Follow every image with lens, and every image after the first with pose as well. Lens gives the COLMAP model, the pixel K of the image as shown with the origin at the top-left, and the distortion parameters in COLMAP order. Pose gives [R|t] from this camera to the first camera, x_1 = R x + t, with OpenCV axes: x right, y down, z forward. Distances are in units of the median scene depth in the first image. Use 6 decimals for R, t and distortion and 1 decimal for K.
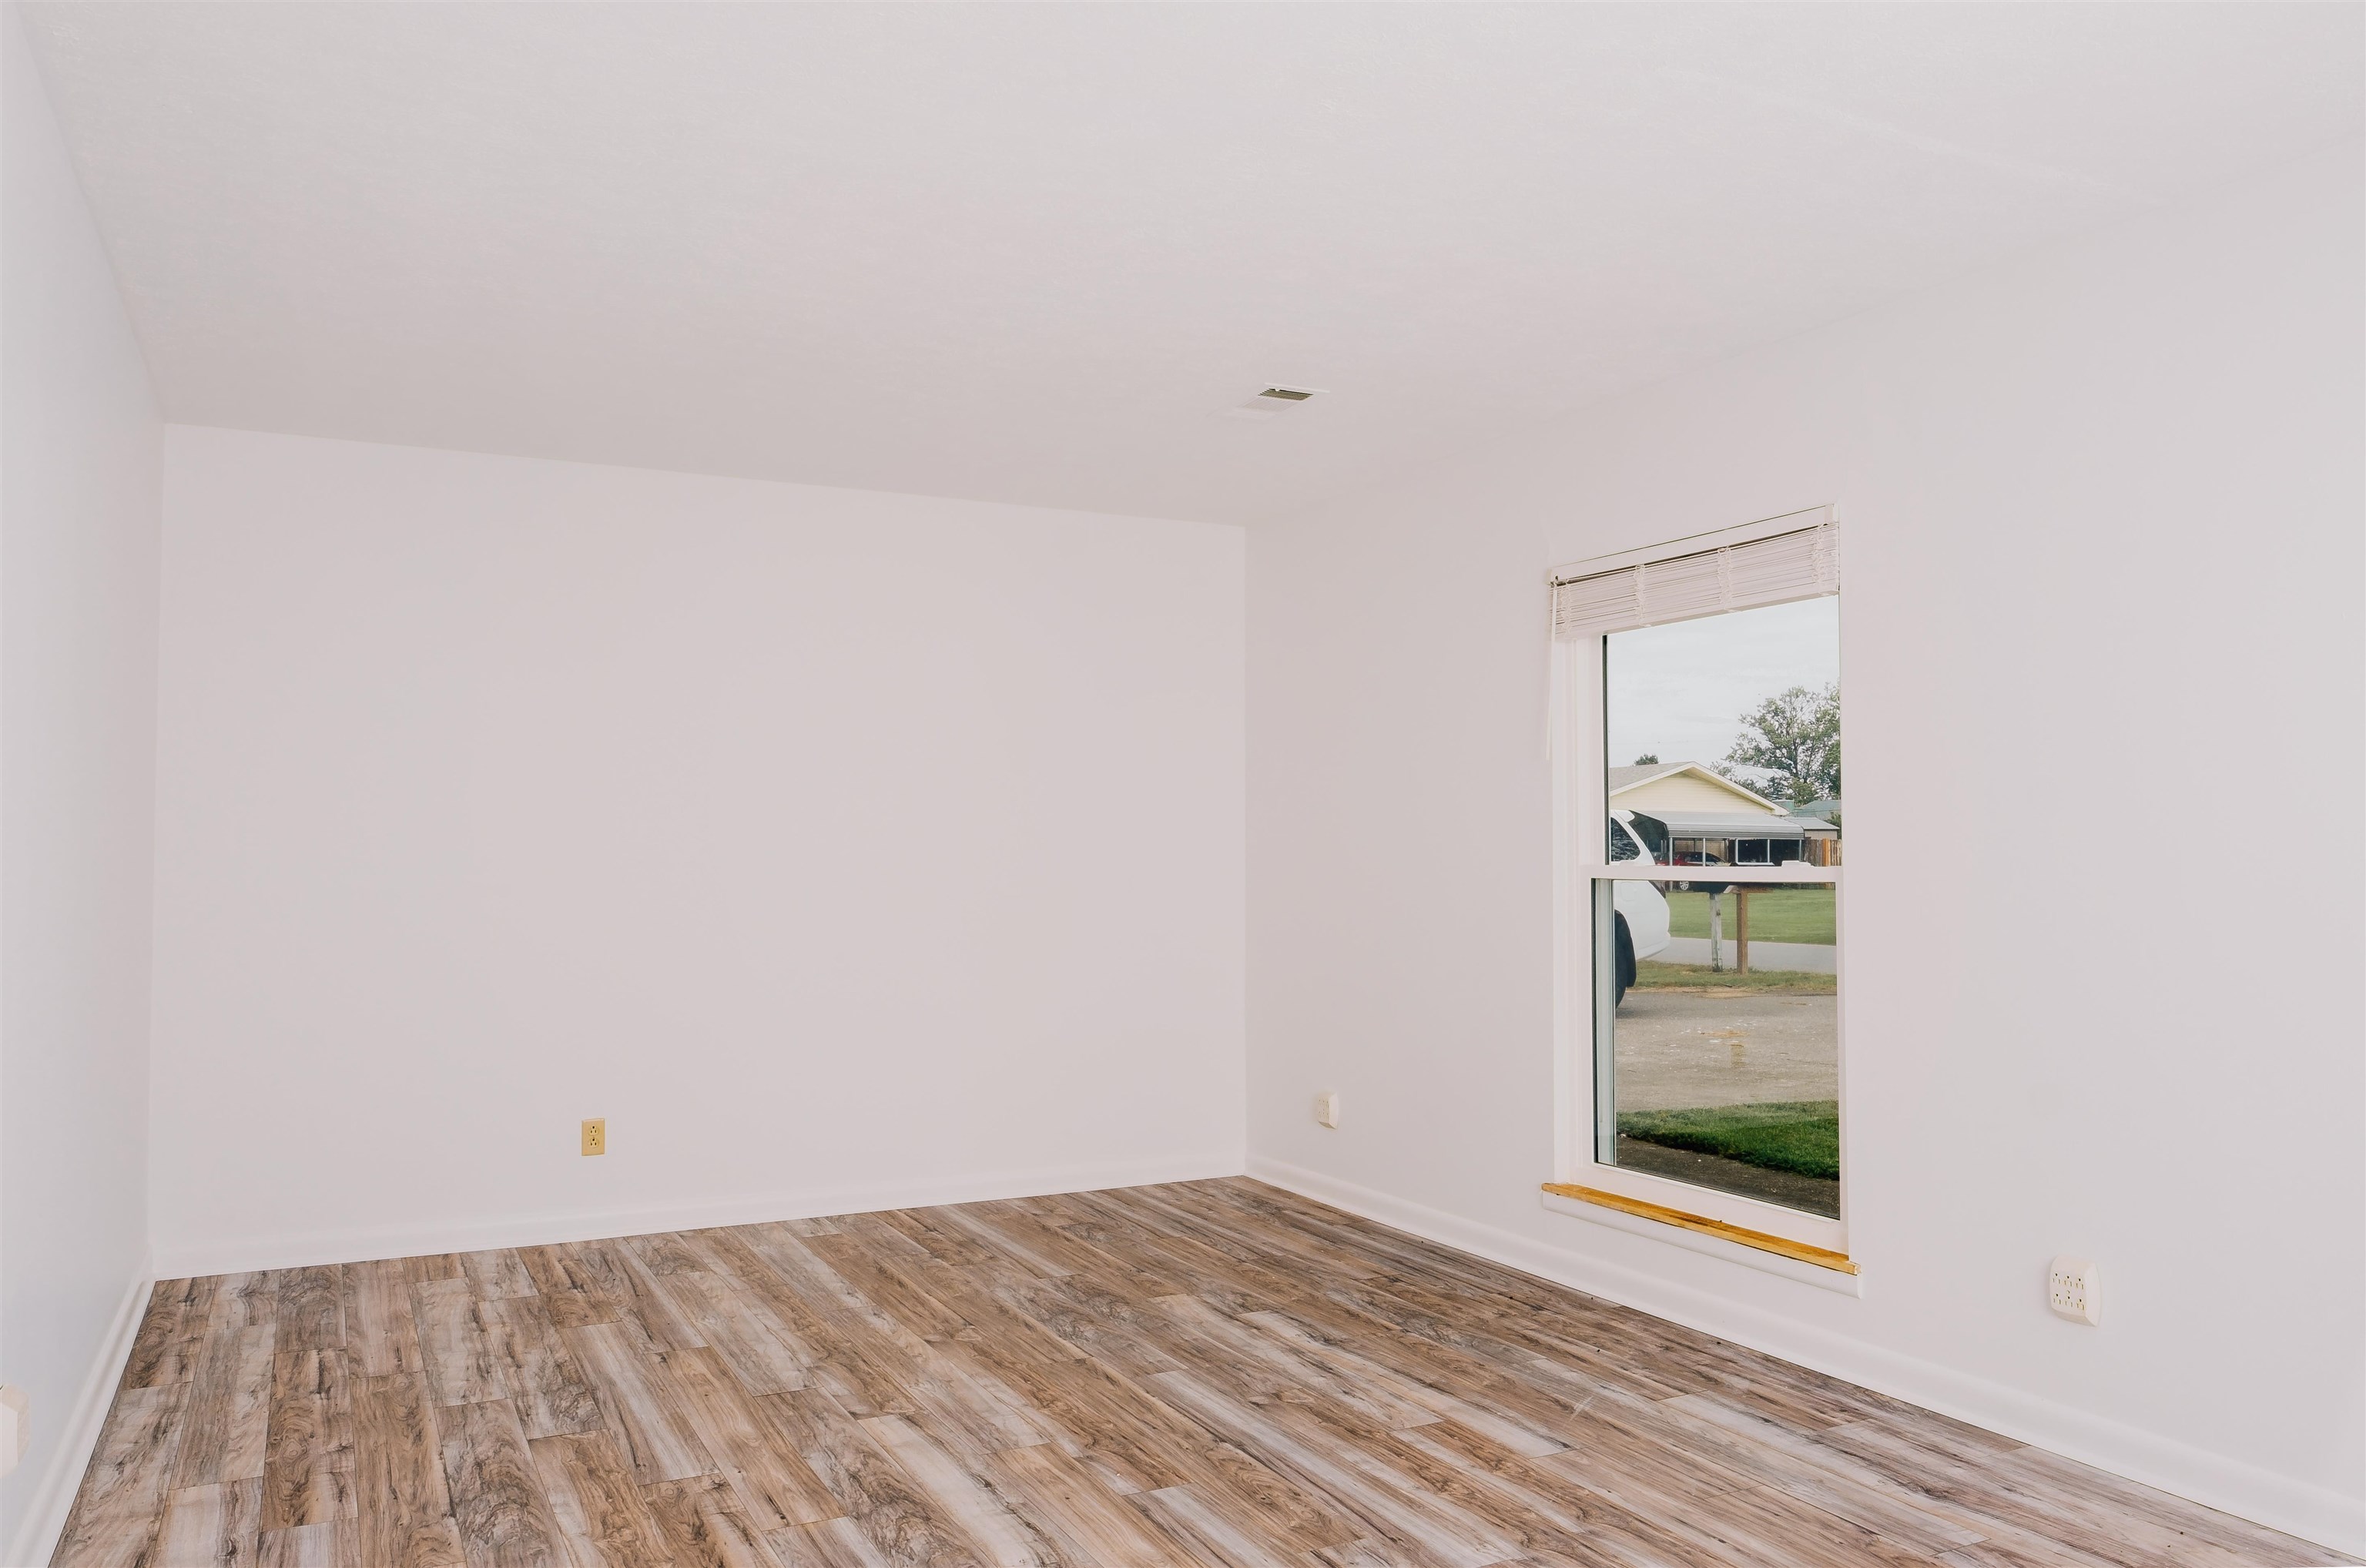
lens RADIAL K [[1688.9, 0, 1193.6], [0, 1688.9, 781.3], [0, 0, 1]] dist [0.003993, 0.003108]
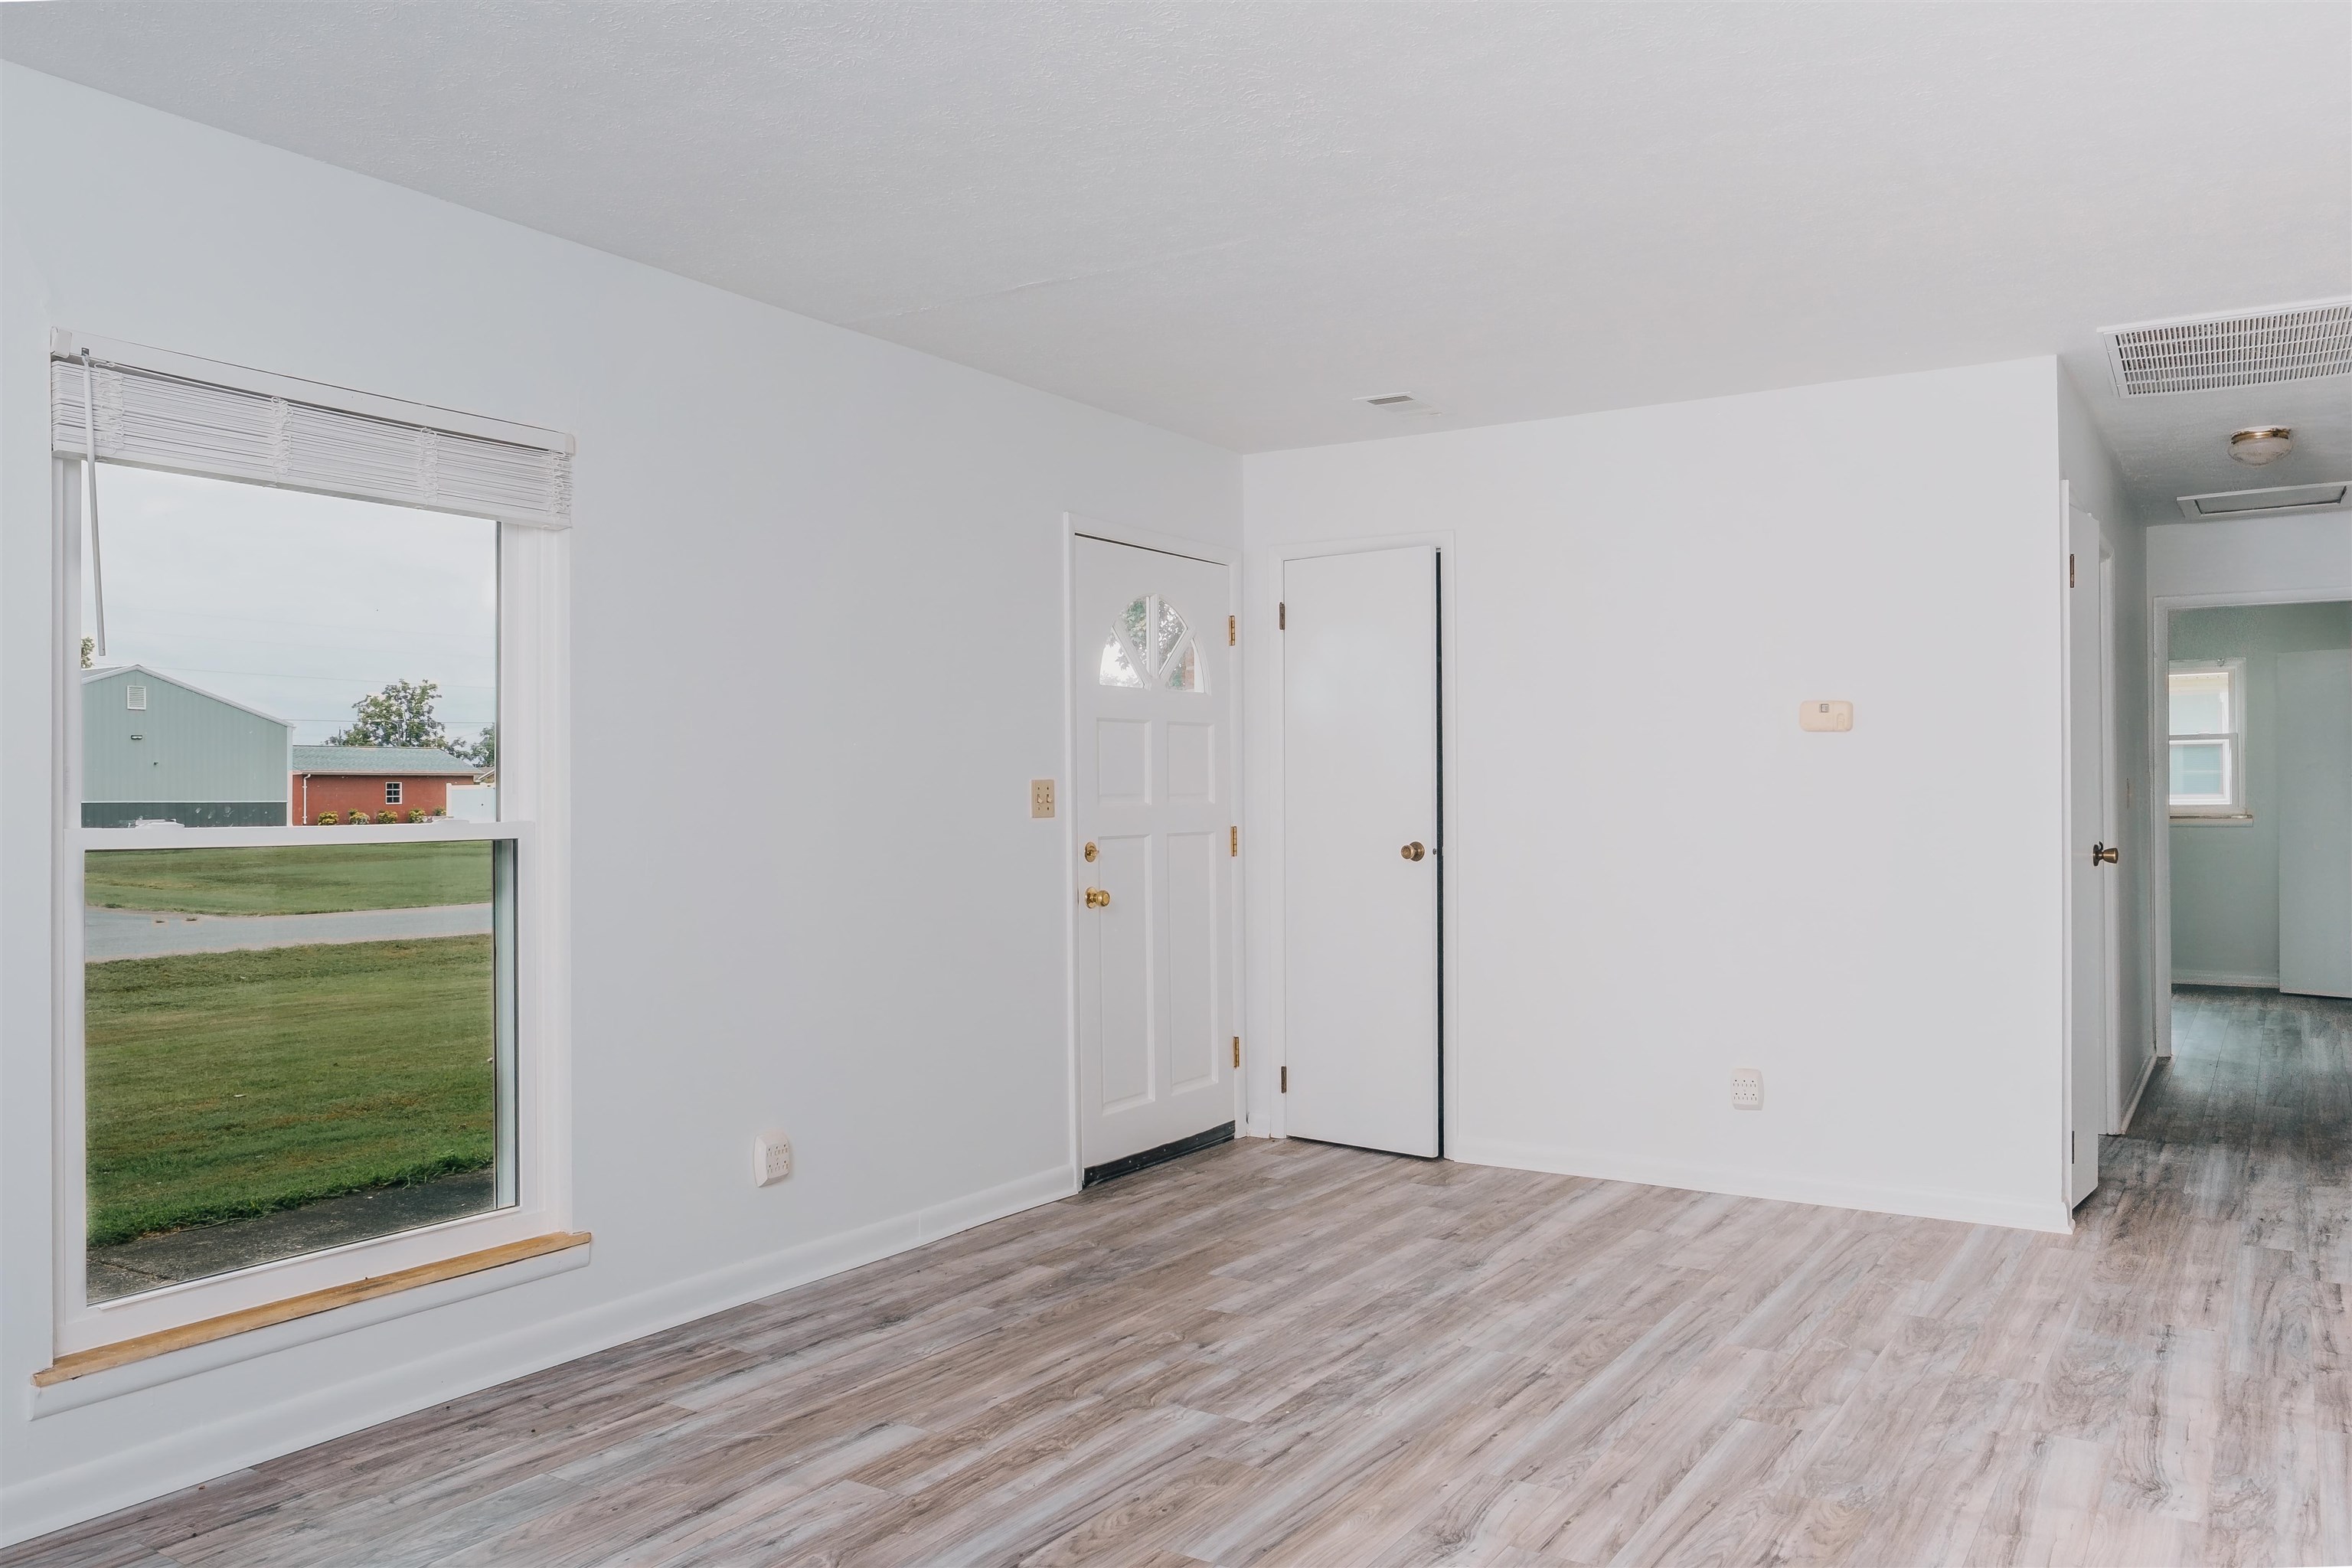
lens RADIAL K [[1679.0, 0, 1187.5], [0, 1679.0, 794.6], [0, 0, 1]] dist [0.003993, 0.003108]
pose [[-0.497455, 0.011486, 0.867414, -0.682093], [-0.033817, 0.998896, -0.032620, 0.060375], [-0.866831, -0.045560, -0.496517, 1.312727]]
